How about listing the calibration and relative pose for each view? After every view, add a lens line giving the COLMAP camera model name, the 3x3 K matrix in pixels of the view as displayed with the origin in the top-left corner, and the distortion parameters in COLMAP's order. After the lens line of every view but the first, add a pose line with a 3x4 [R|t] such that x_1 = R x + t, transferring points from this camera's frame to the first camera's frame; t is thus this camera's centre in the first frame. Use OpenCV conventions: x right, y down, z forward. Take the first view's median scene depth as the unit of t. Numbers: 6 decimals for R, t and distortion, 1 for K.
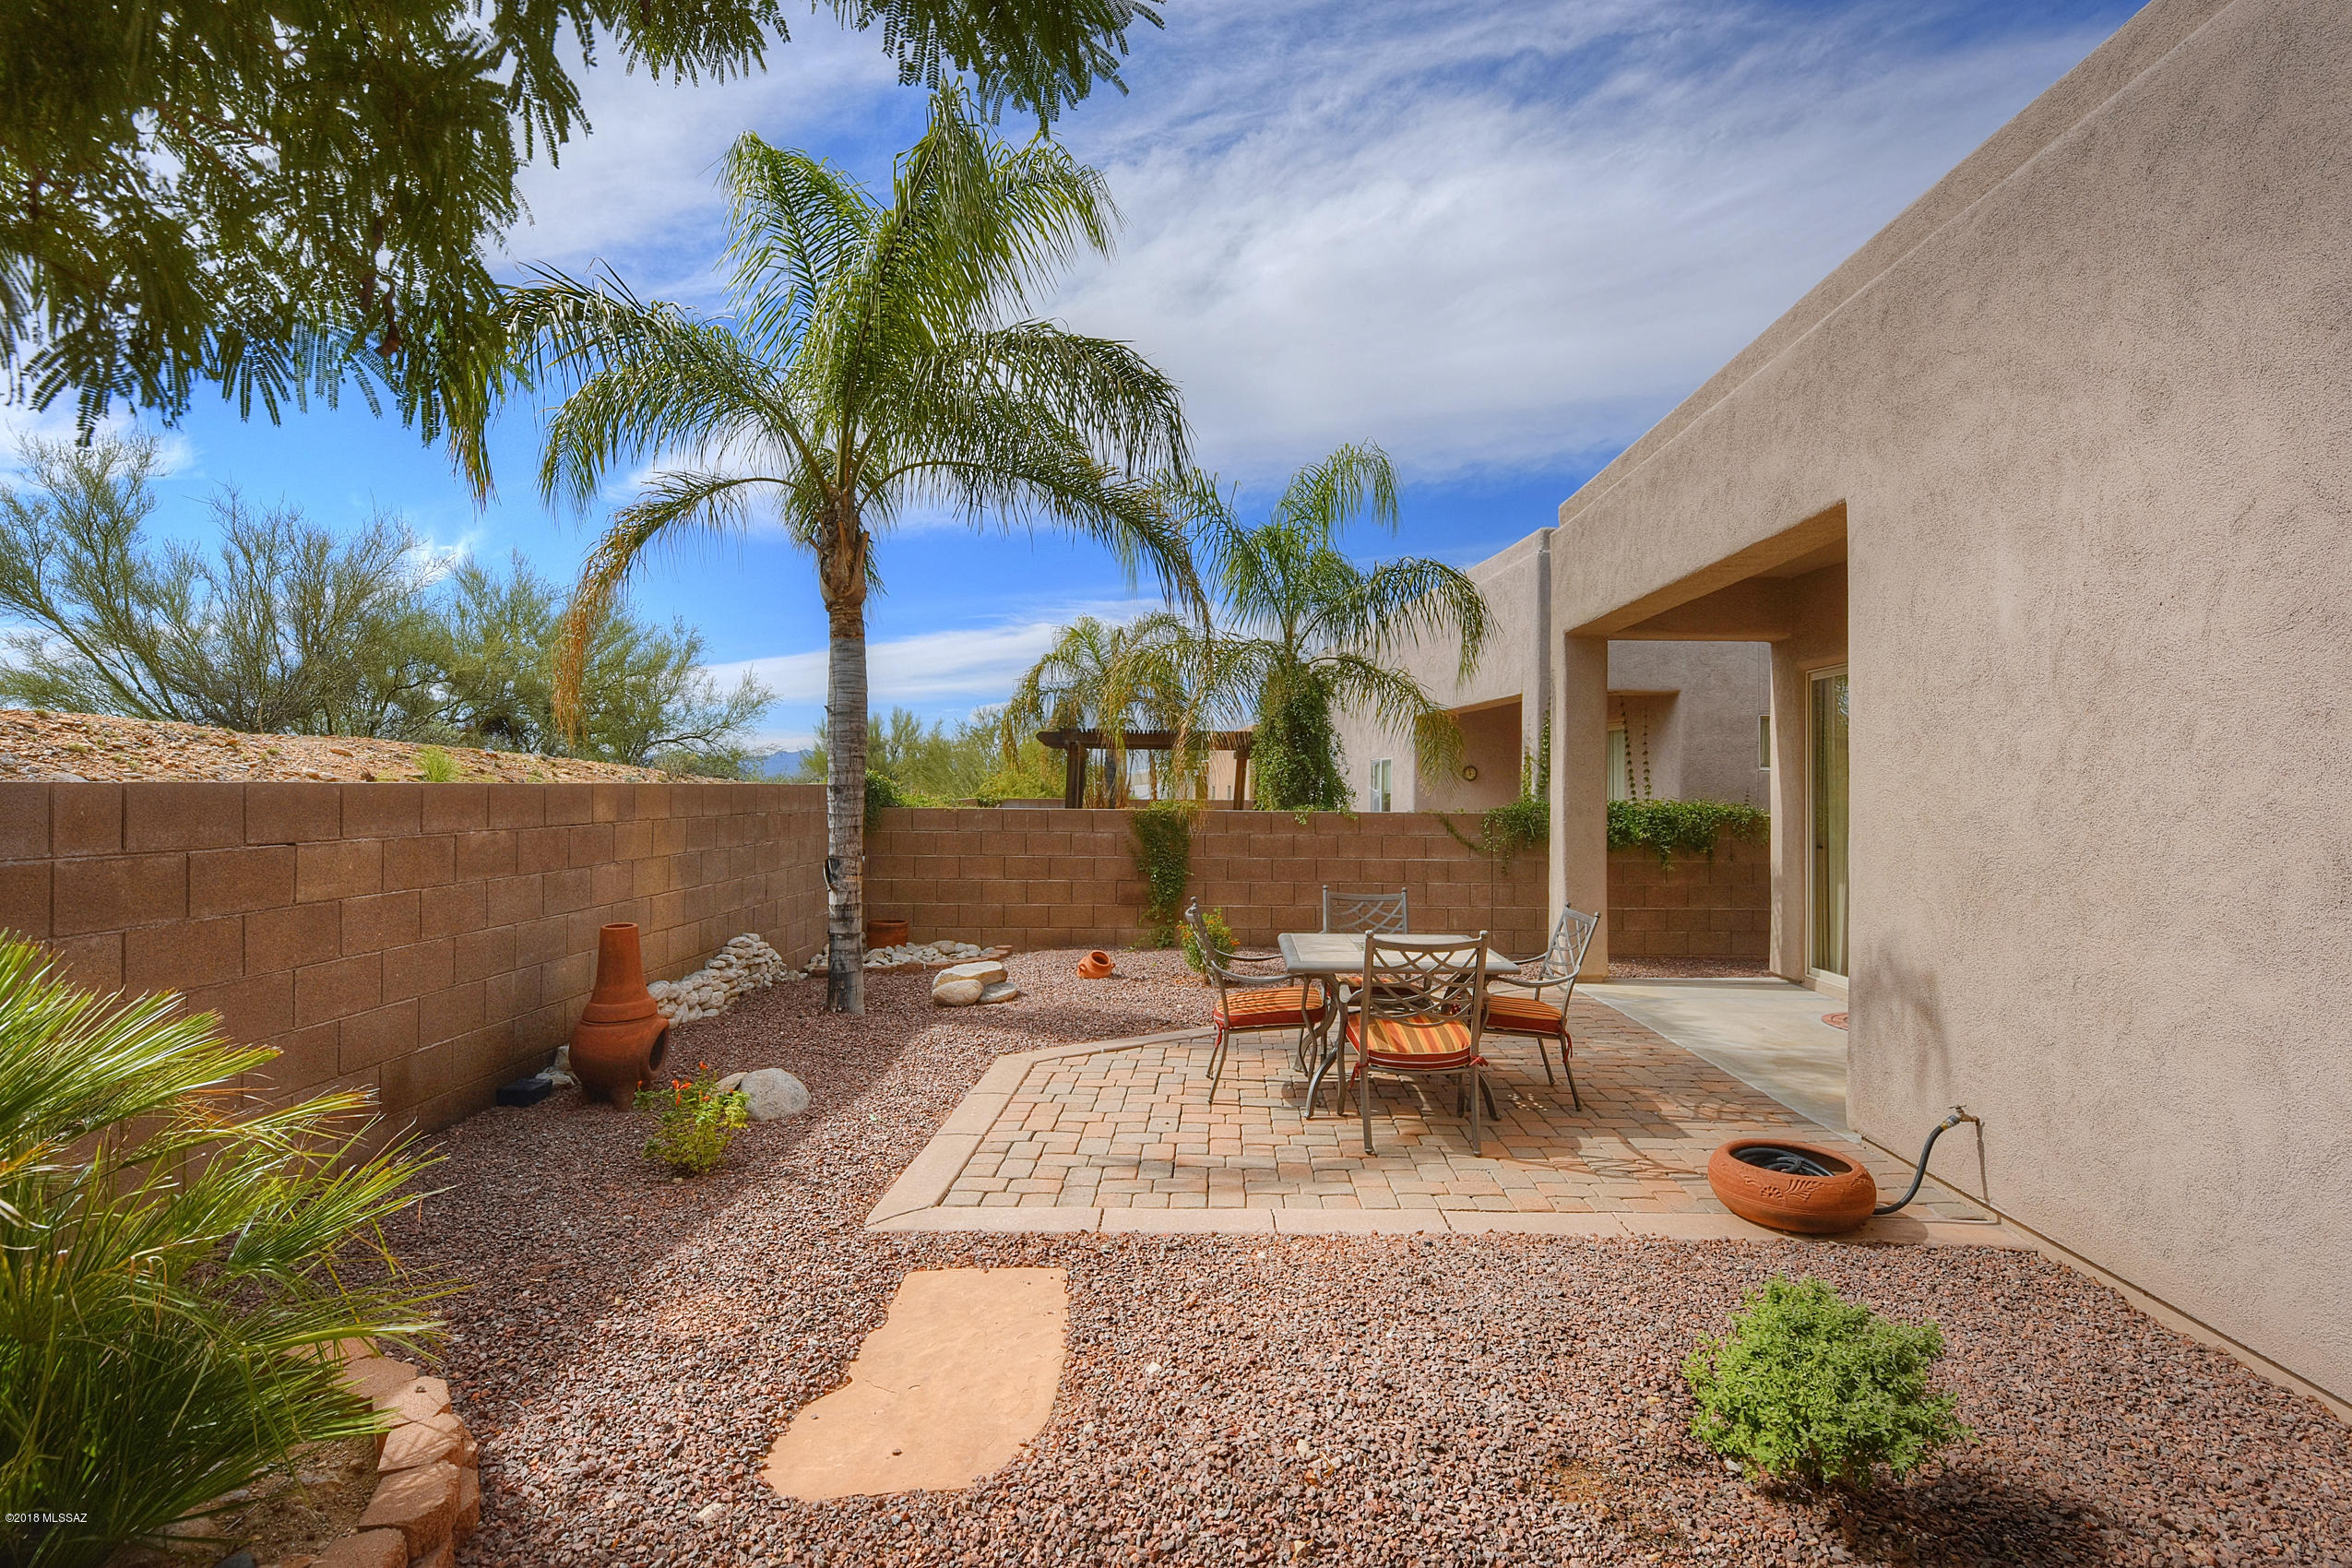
lens RADIAL K [[1049.5, 0, 1174.5], [0, 1049.5, 774.1], [0, 0, 1]] dist [-0.013331, -0.000521]
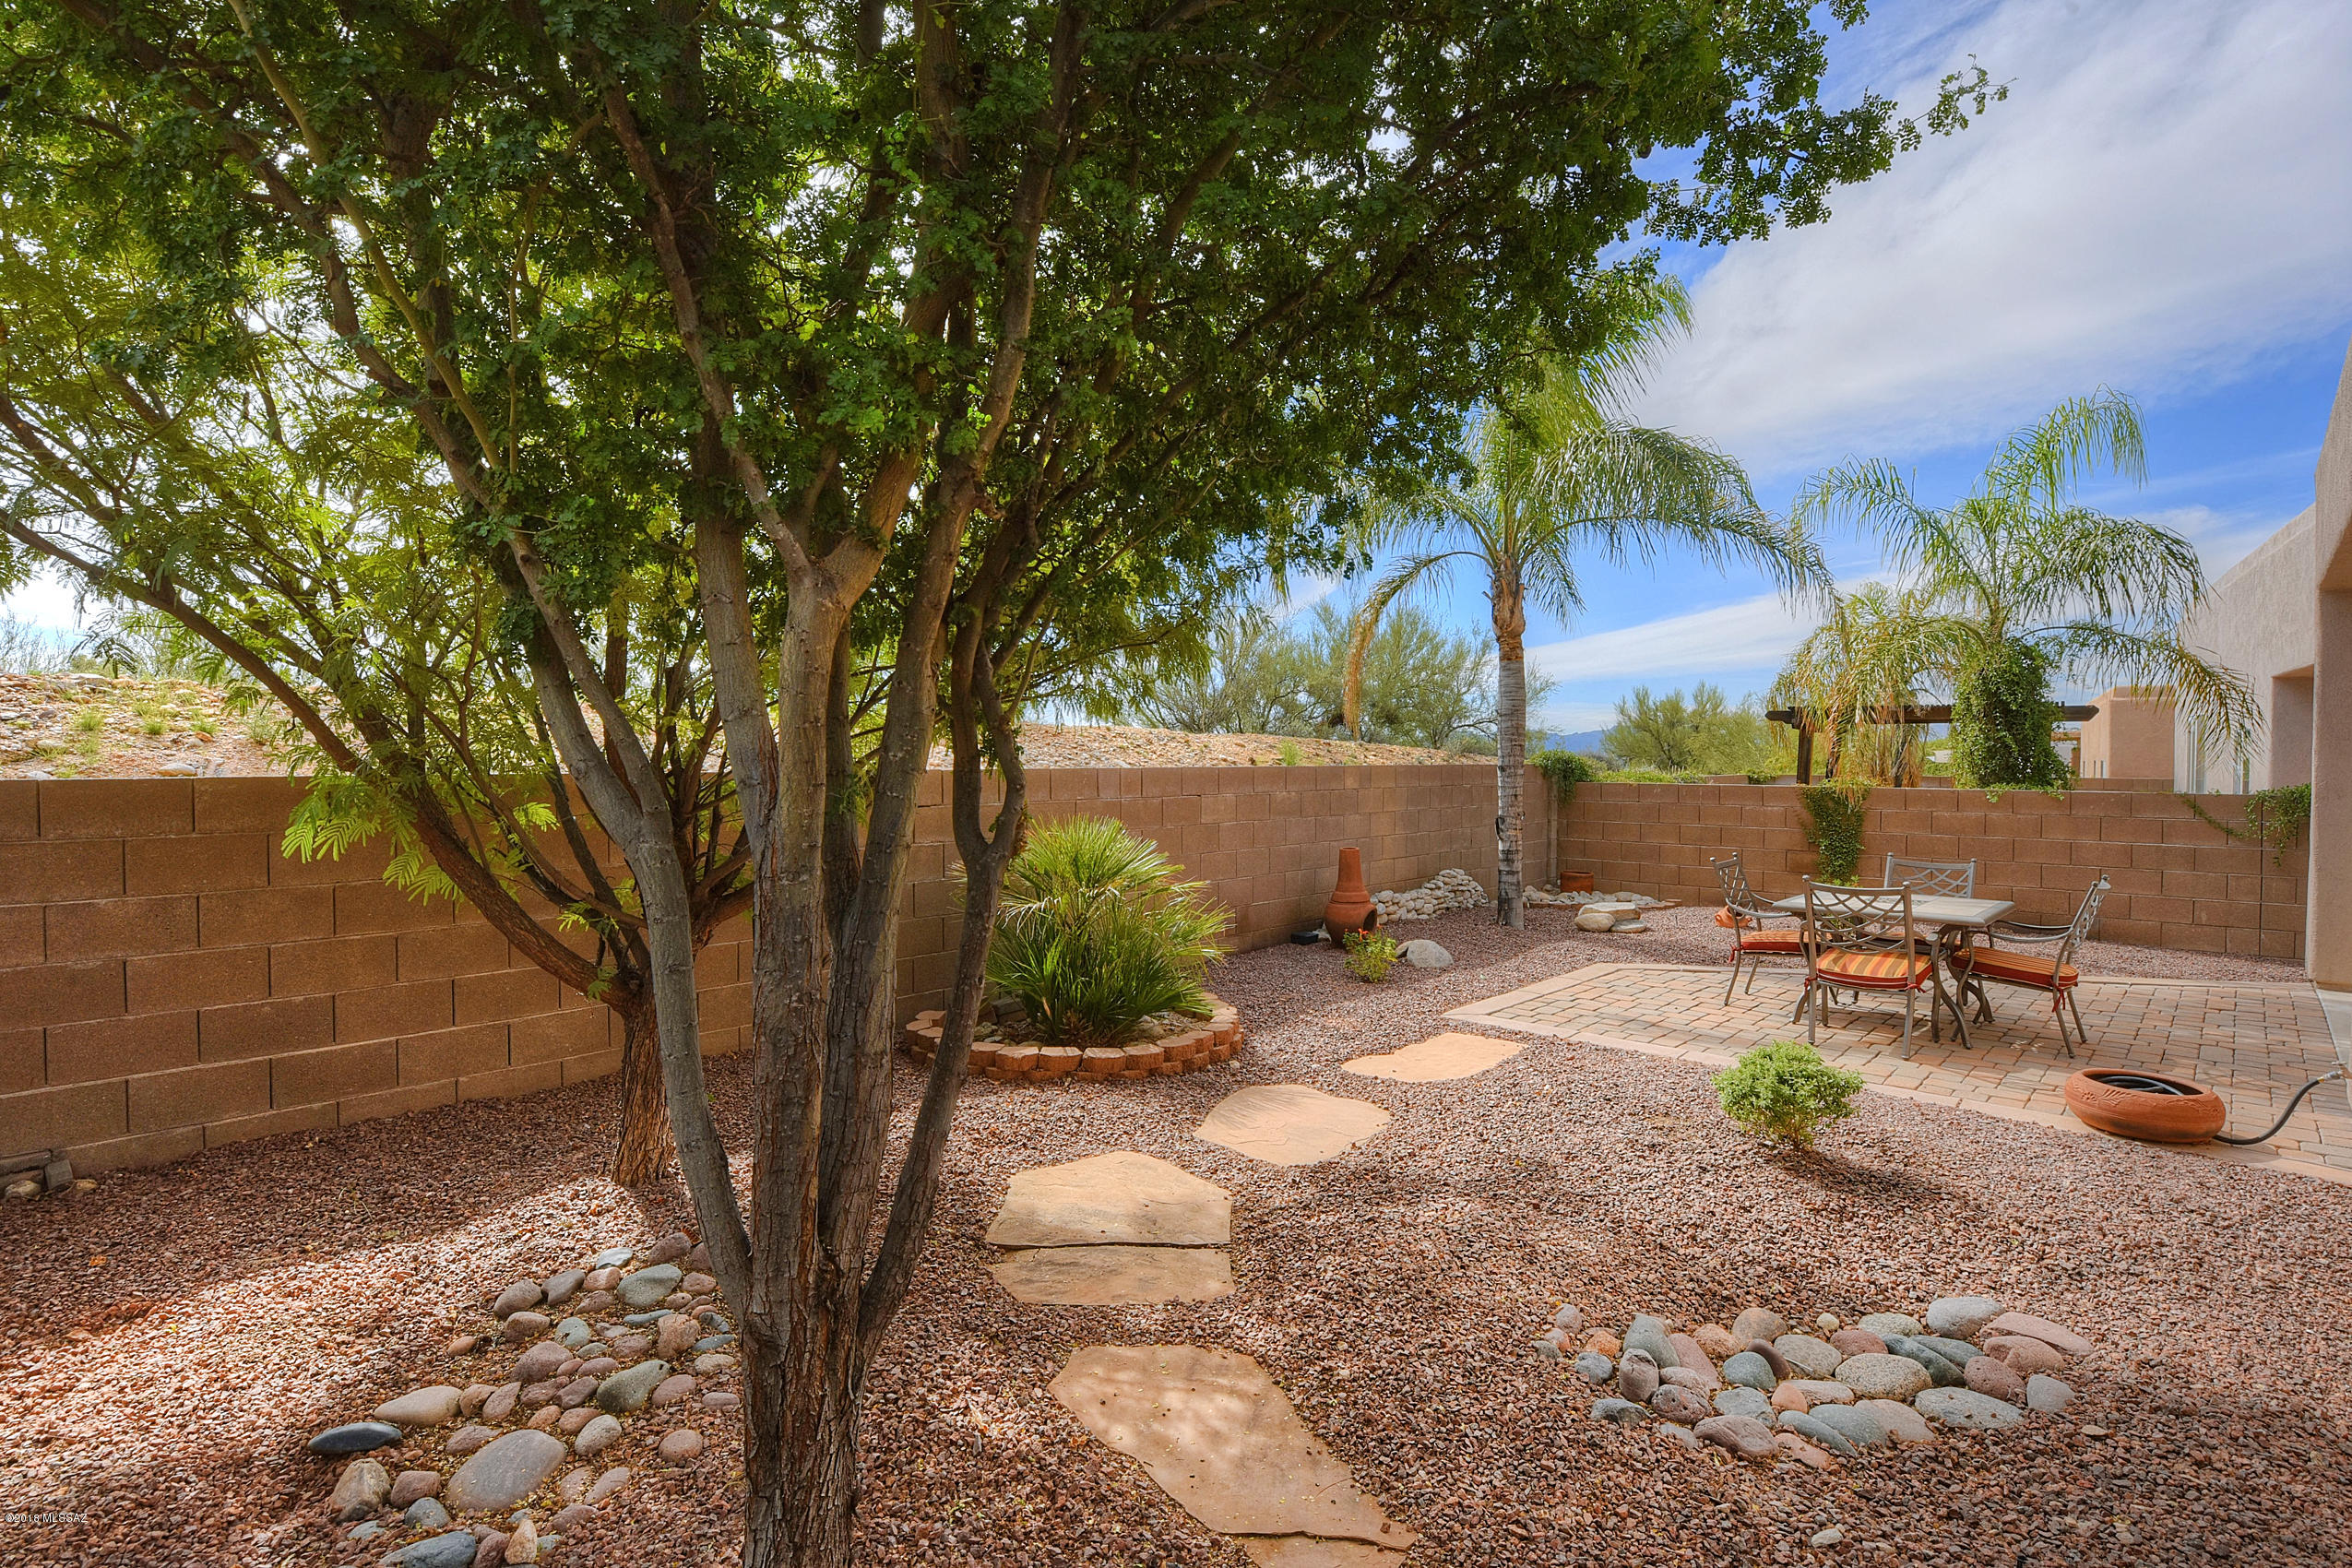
lens RADIAL K [[1025.0, 0, 1229.5], [0, 1025.0, 785.6], [0, 0, 1]] dist [-0.001749, -0.007648]
pose [[0.759987, 0.010574, -0.649852, 0.284113], [0.012110, 0.999464, 0.030425, -0.008686], [0.649825, -0.030992, 0.759452, -0.279044]]
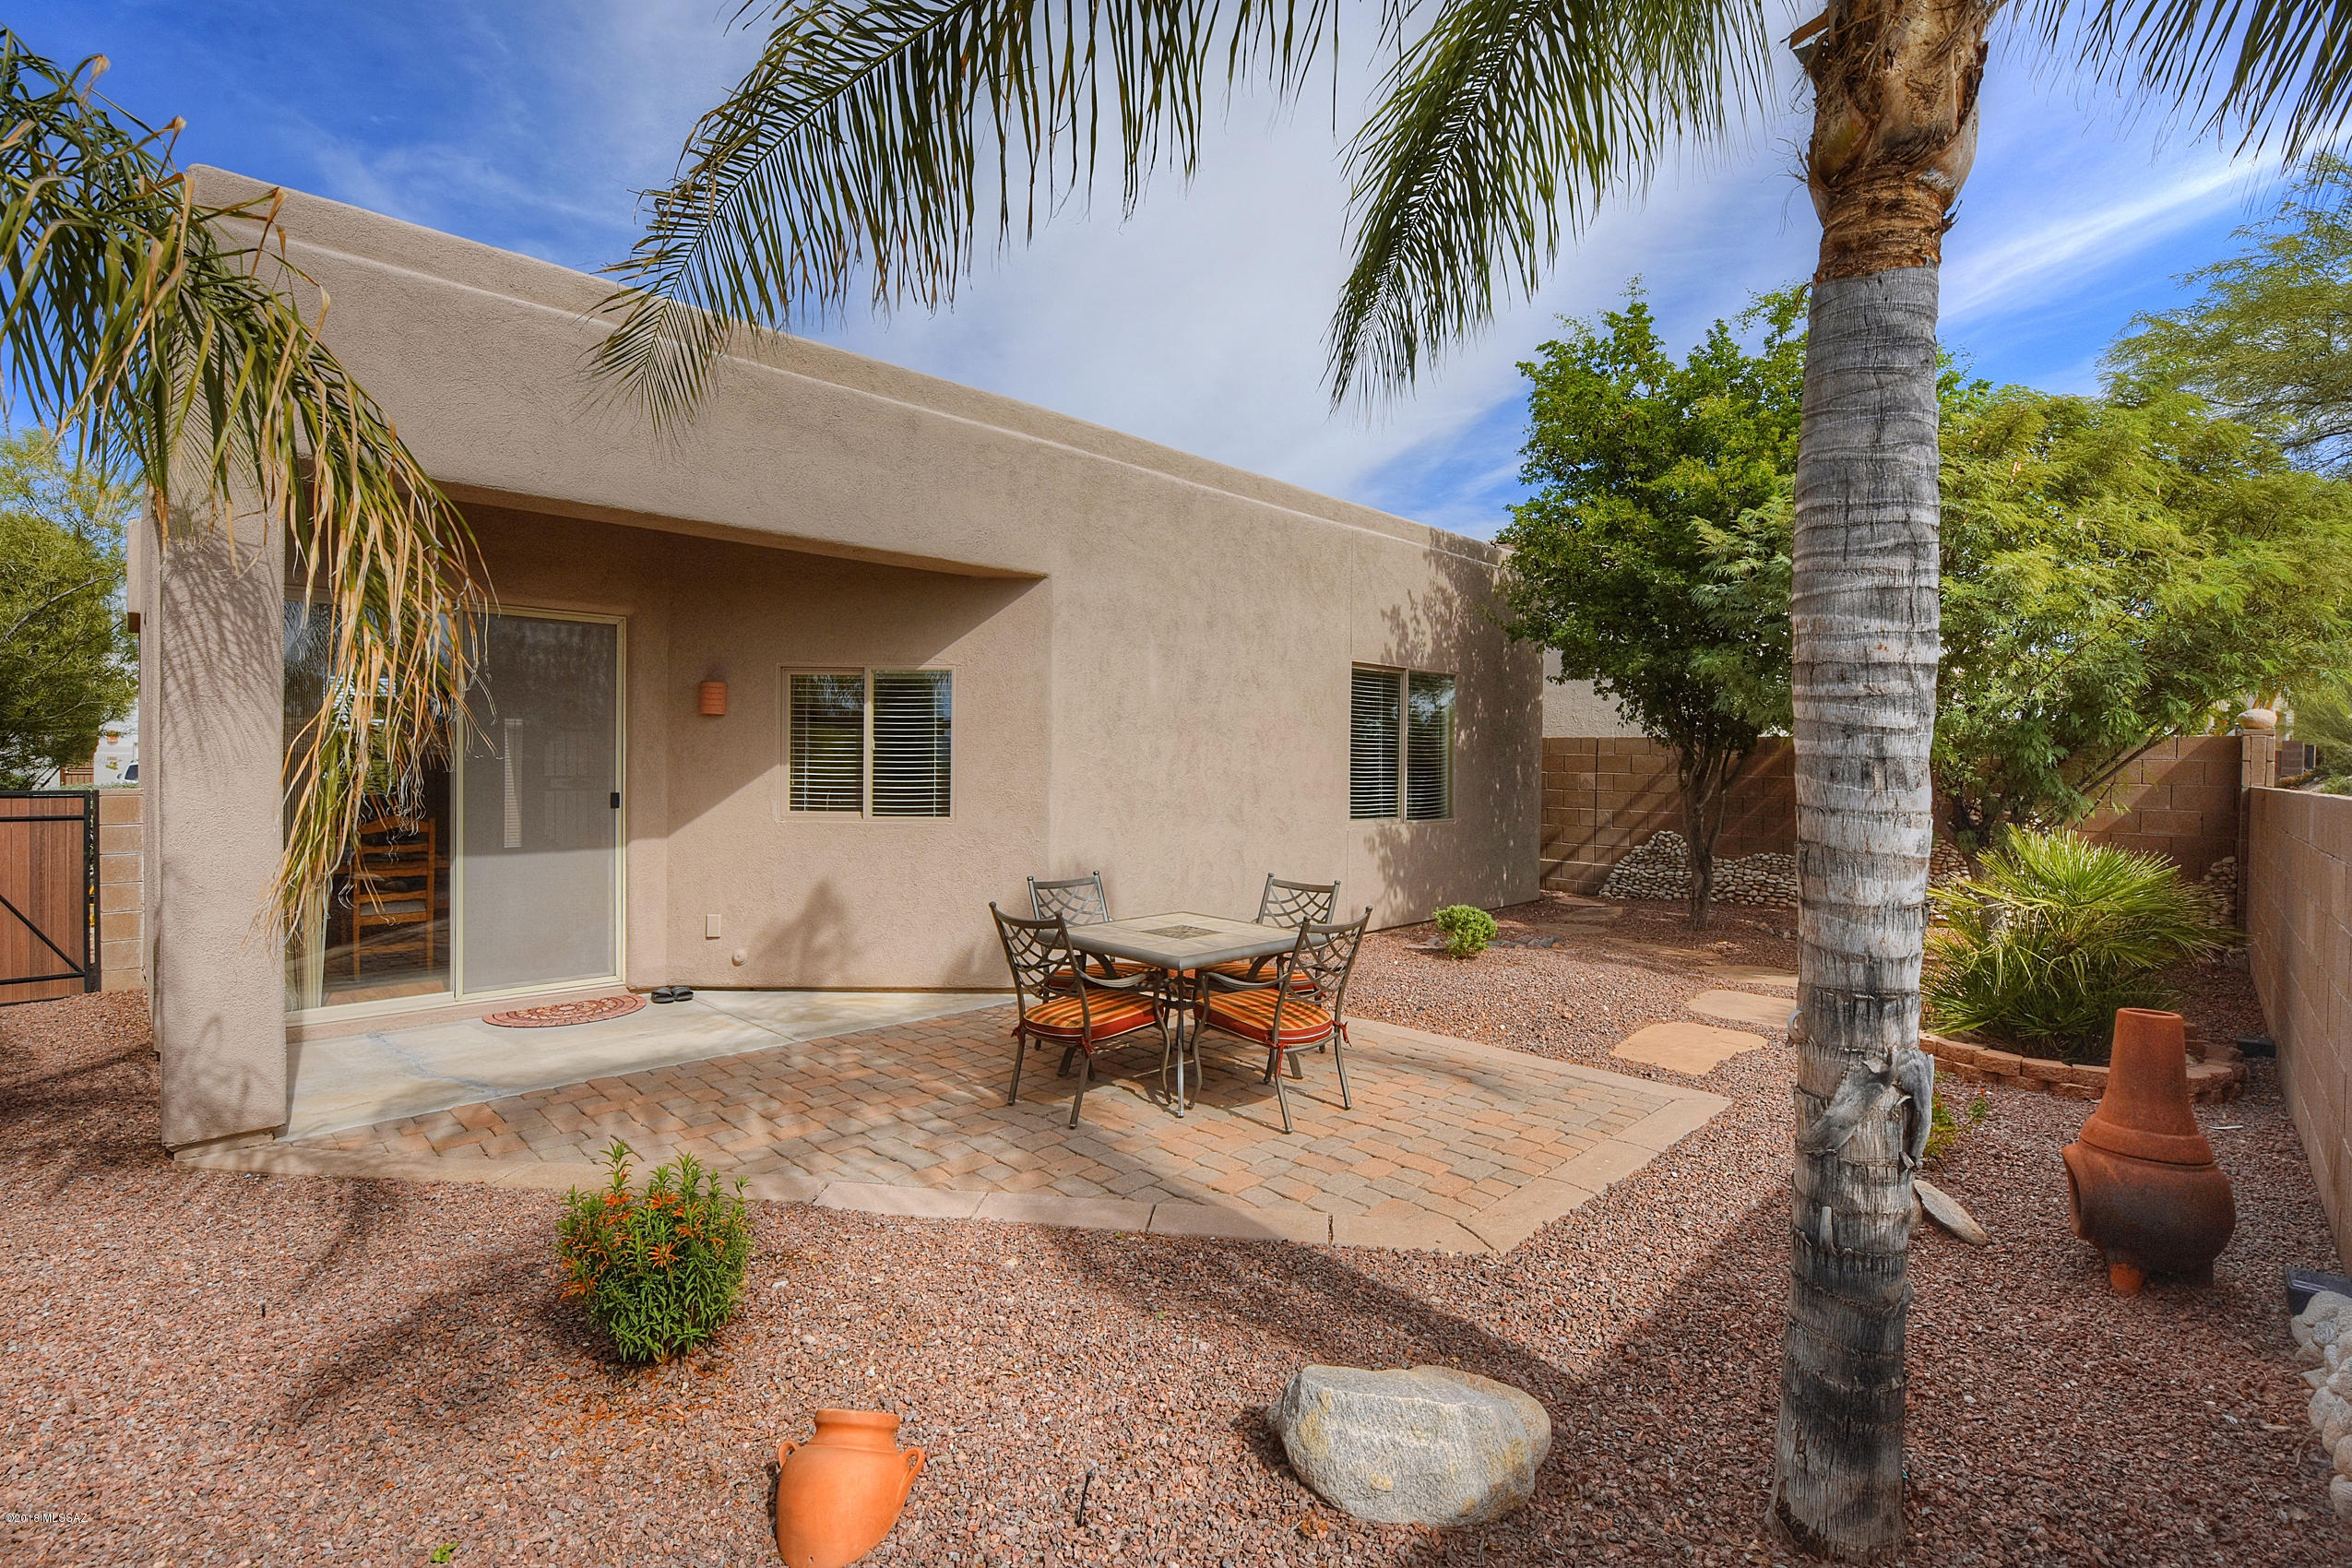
lens RADIAL K [[1025.0, 0, 1229.5], [0, 1025.0, 785.6], [0, 0, 1]] dist [-0.001749, -0.007648]
pose [[-0.741644, -0.017049, 0.670576, -0.340086], [-0.010532, 0.999850, 0.013772, 0.009826], [-0.670710, 0.003151, -0.741713, 1.200099]]
